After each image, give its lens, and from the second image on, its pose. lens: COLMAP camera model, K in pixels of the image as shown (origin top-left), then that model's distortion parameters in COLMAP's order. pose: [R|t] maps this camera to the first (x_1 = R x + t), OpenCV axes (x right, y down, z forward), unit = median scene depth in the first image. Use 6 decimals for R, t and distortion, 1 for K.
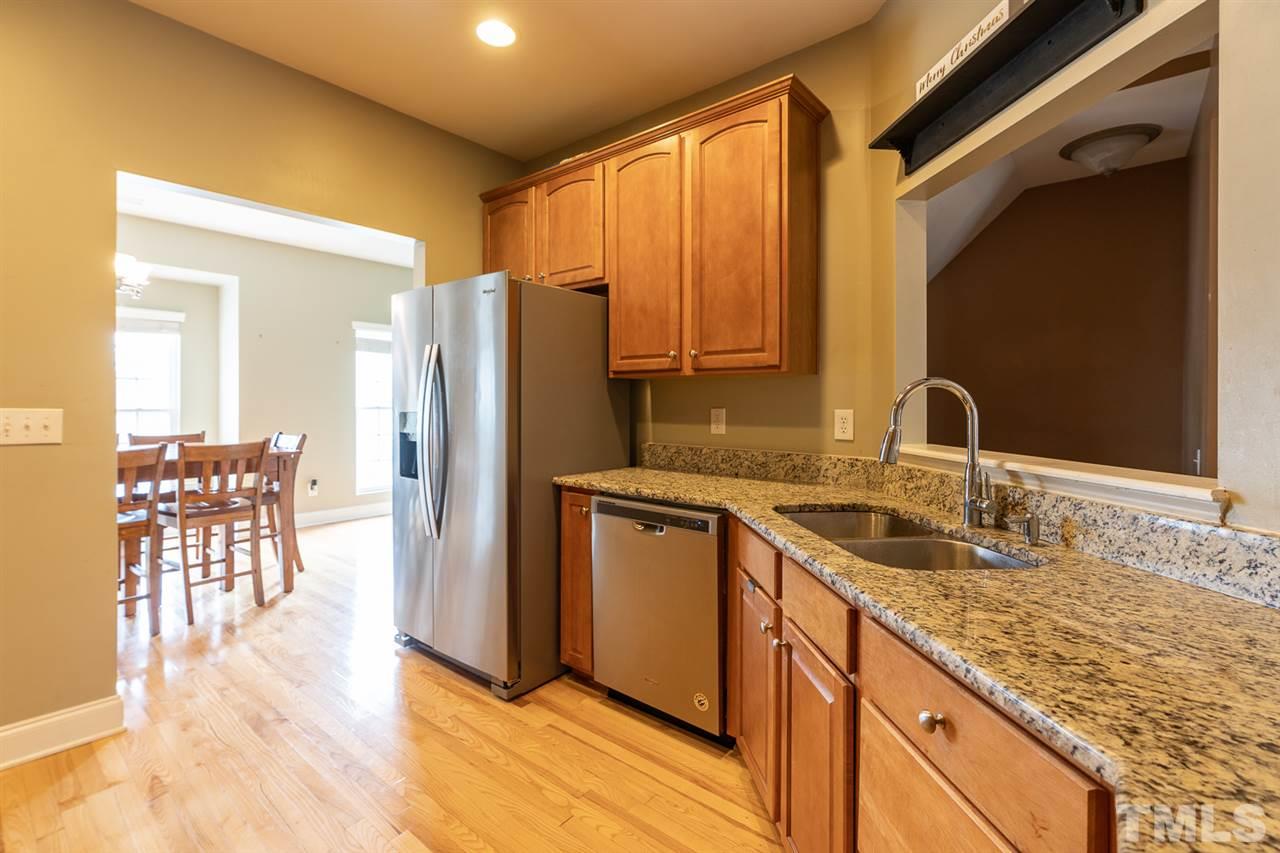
lens RADIAL K [[576.8, 0, 640.8], [0, 576.8, 404.1], [0, 0, 1]] dist [-0.002972, 0.000451]
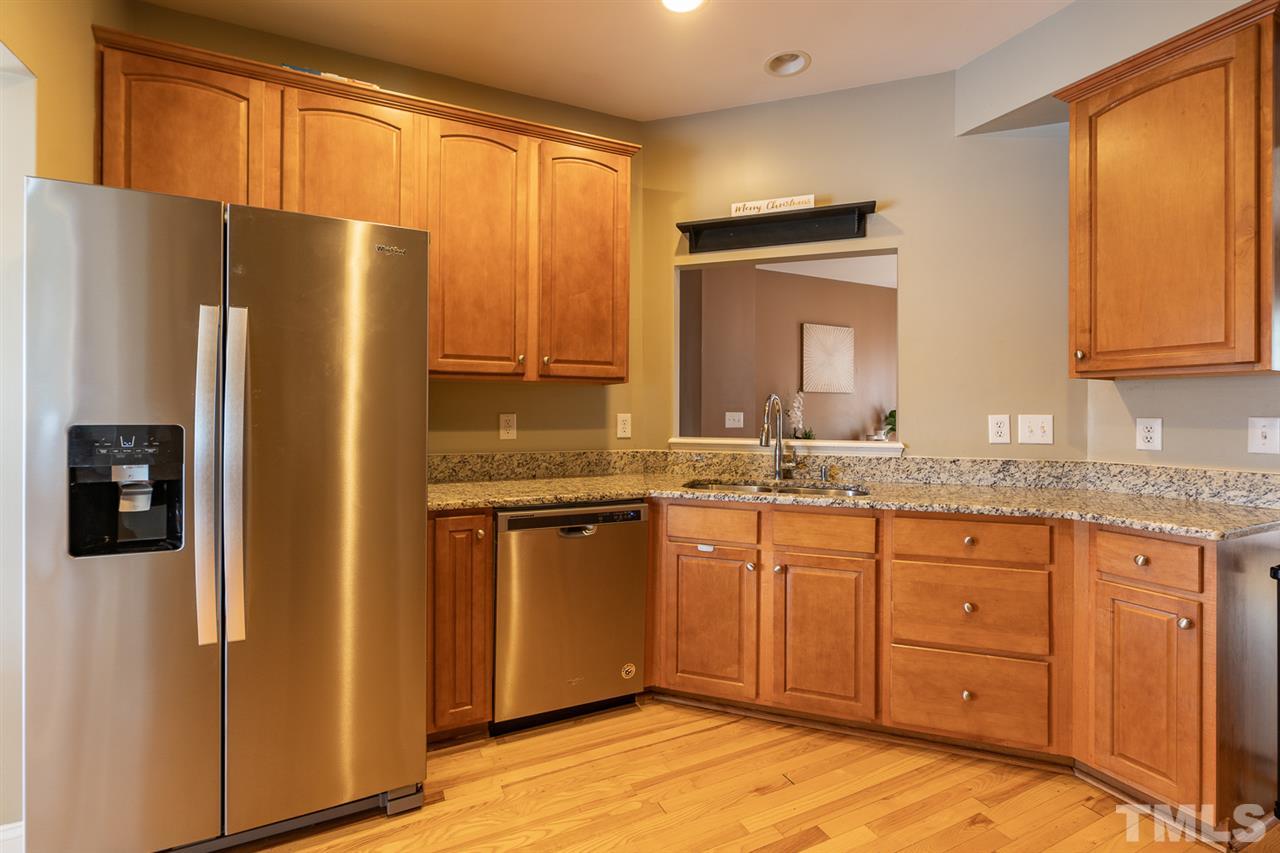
lens RADIAL K [[587.7, 0, 635.6], [0, 587.7, 407.3], [0, 0, 1]] dist [0.002435, 0.000349]
pose [[0.422062, 0.002677, 0.906563, -0.805194], [-0.000608, 0.999996, -0.002670, -0.001283], [-0.906567, 0.000576, 0.422062, 0.422169]]
